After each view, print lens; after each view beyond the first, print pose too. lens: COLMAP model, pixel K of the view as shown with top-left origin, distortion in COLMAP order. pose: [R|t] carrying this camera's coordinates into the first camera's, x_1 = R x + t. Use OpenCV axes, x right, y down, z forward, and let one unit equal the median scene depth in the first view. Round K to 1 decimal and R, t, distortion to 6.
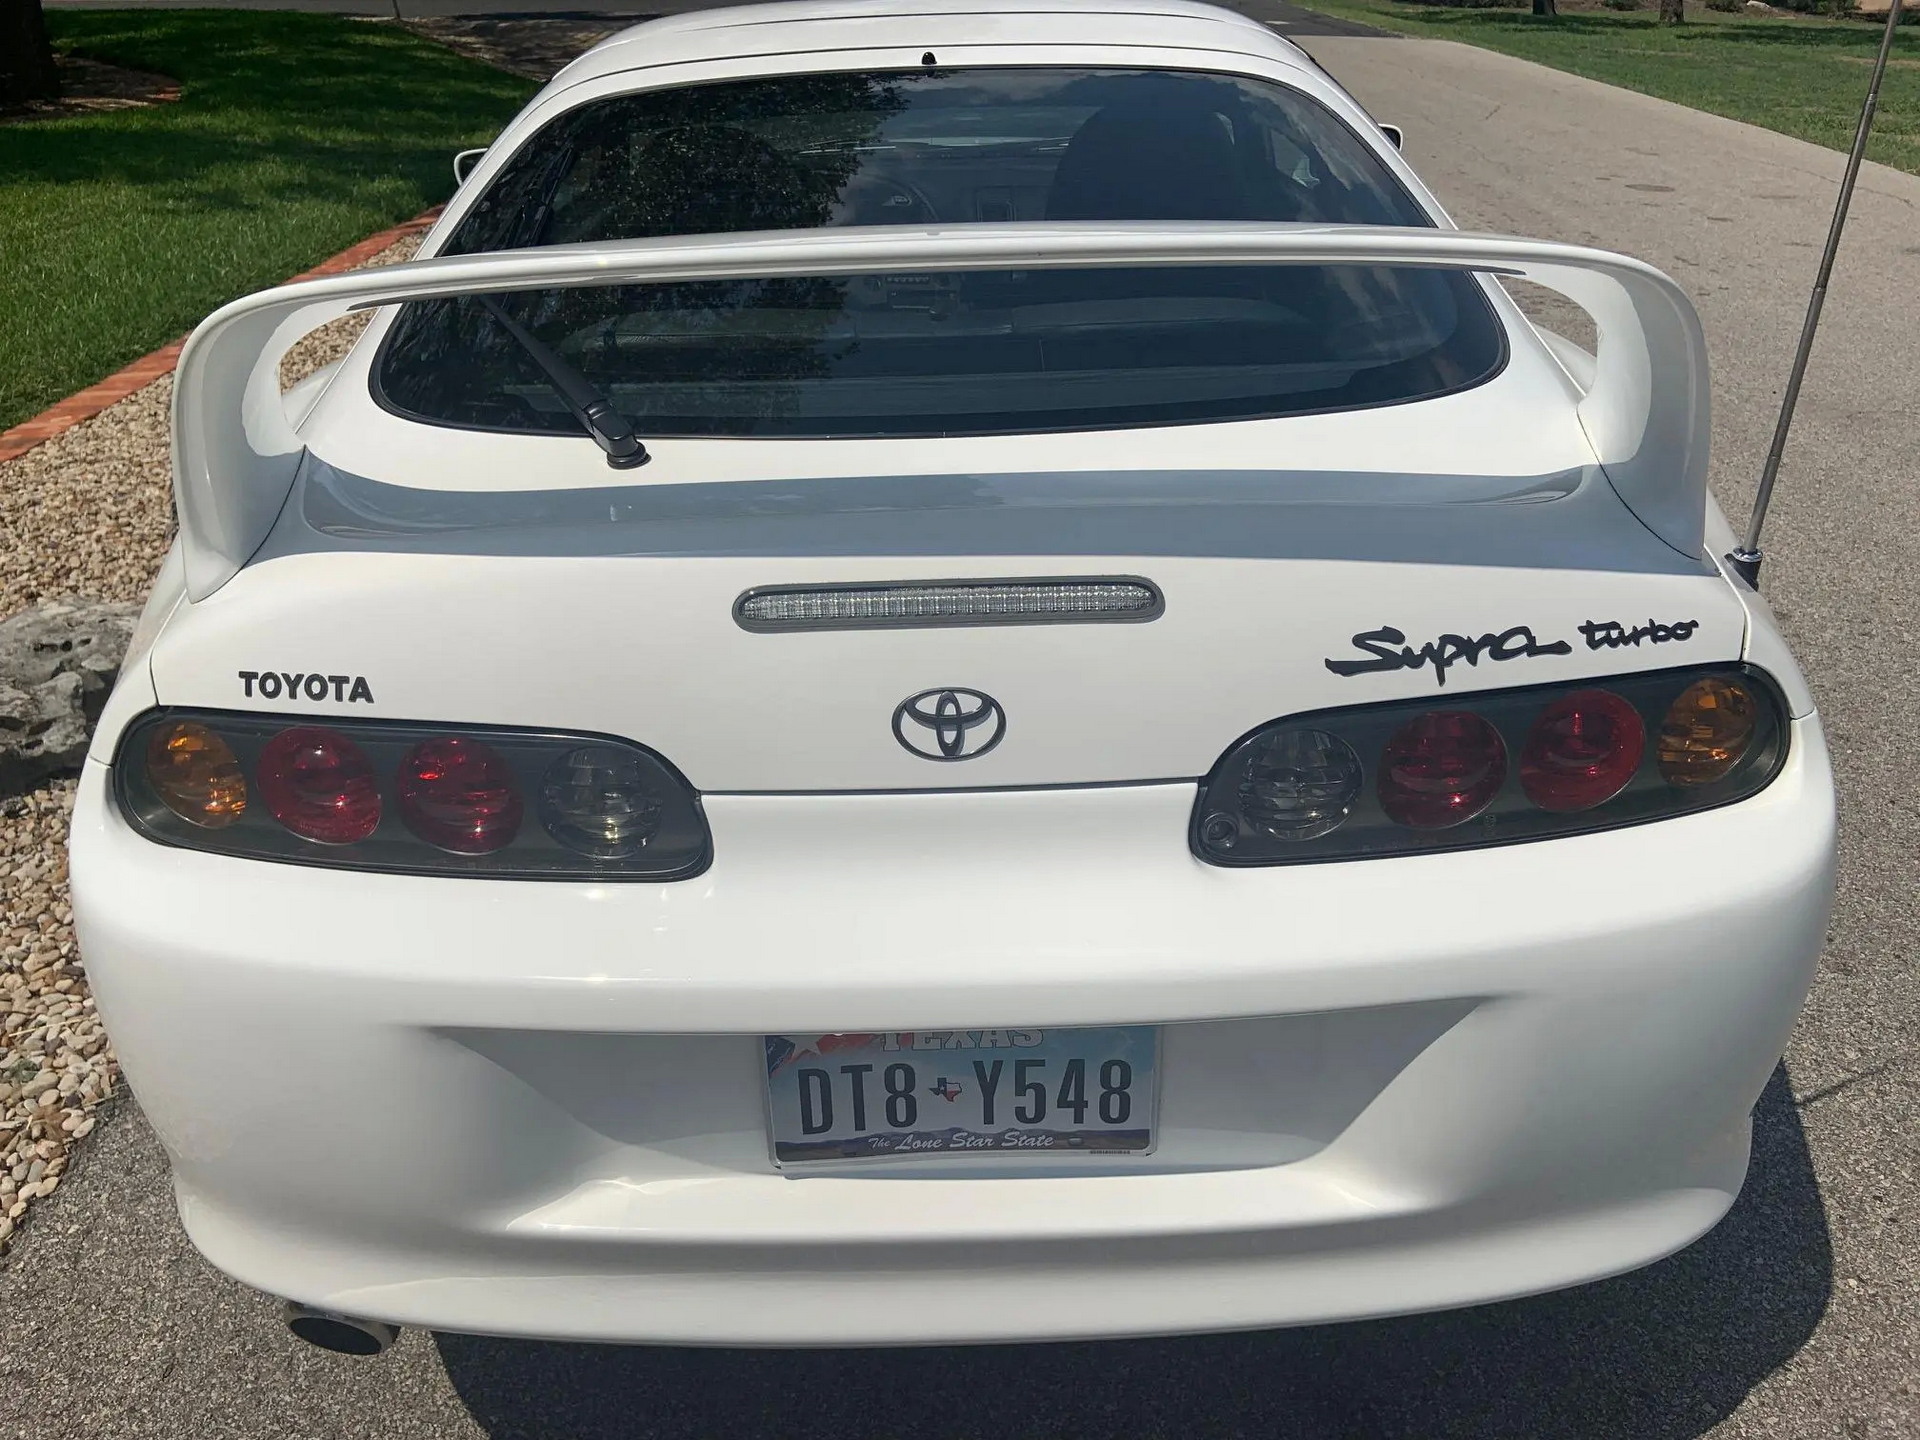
lens RADIAL K [[1478.4, 0, 933.0], [0, 1478.4, 688.4], [0, 0, 1]] dist [0.078279, -0.108070]
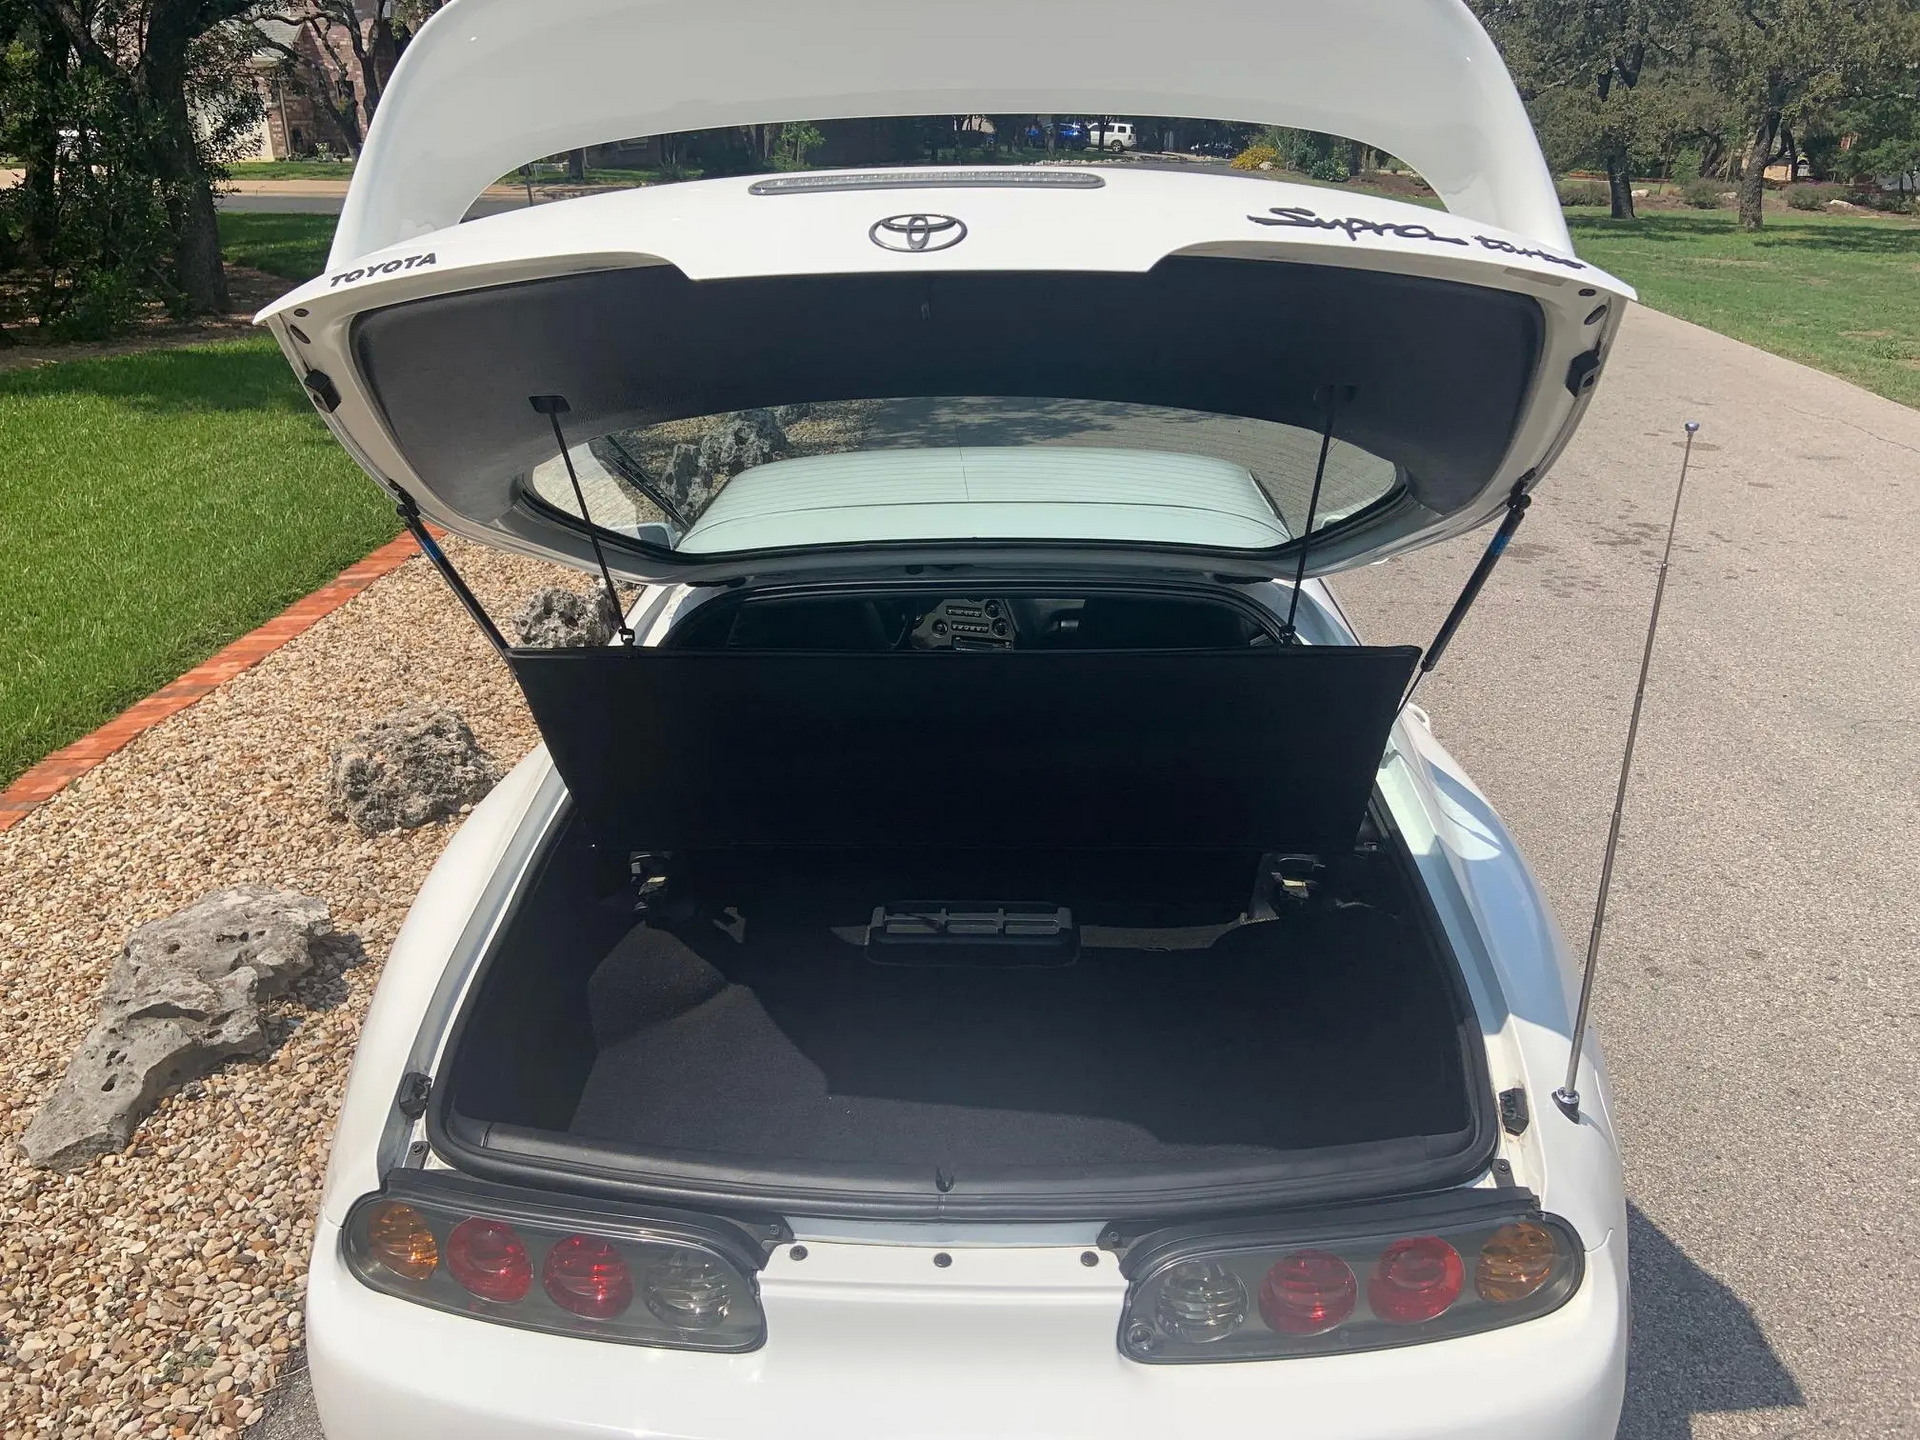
lens RADIAL K [[1452.9, 0, 936.2], [0, 1452.9, 698.8], [0, 0, 1]] dist [0.130131, -0.168477]
pose [[0.998061, 0.024907, -0.057038, 0.019597], [-0.030106, 0.995286, -0.092188, -0.097433], [0.054473, 0.093727, 0.994107, -0.113464]]
